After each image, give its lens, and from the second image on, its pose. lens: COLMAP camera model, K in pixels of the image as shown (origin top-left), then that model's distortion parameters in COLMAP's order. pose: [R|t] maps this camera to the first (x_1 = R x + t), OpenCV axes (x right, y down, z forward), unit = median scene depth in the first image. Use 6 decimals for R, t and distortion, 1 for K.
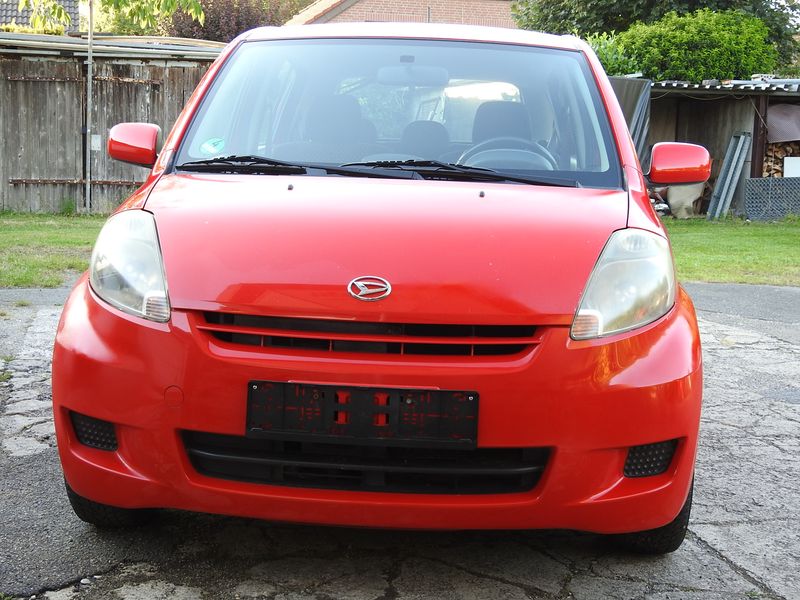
lens RADIAL K [[1171.3, 0, 400.0], [0, 1171.3, 300.0], [0, 0, 1]] dist [0.034925, 0.079074]
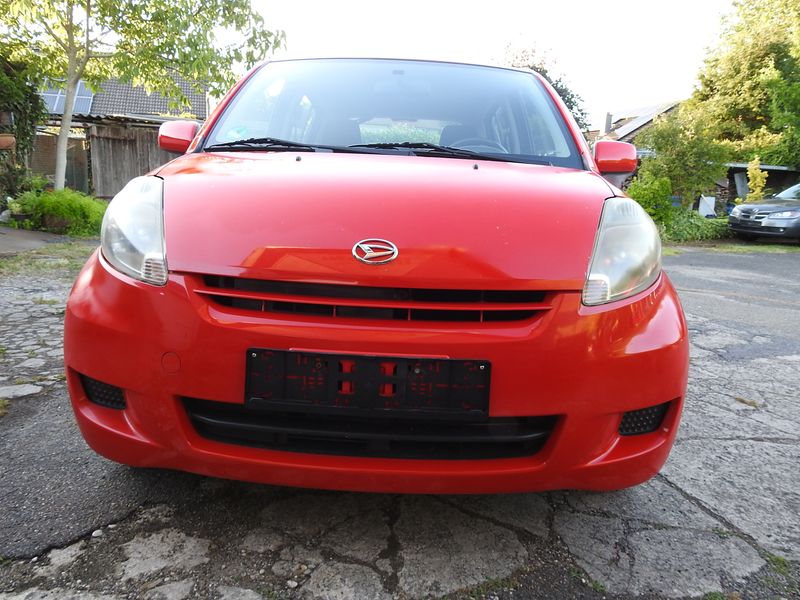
lens RADIAL K [[556.9, 0, 400.0], [0, 556.9, 300.0], [0, 0, 1]] dist [0.079868, -0.000996]
pose [[0.999101, 0.001763, 0.042360, -0.024222], [-0.004399, 0.998053, 0.062215, 0.001092], [-0.042168, -0.062345, 0.997163, 0.527063]]
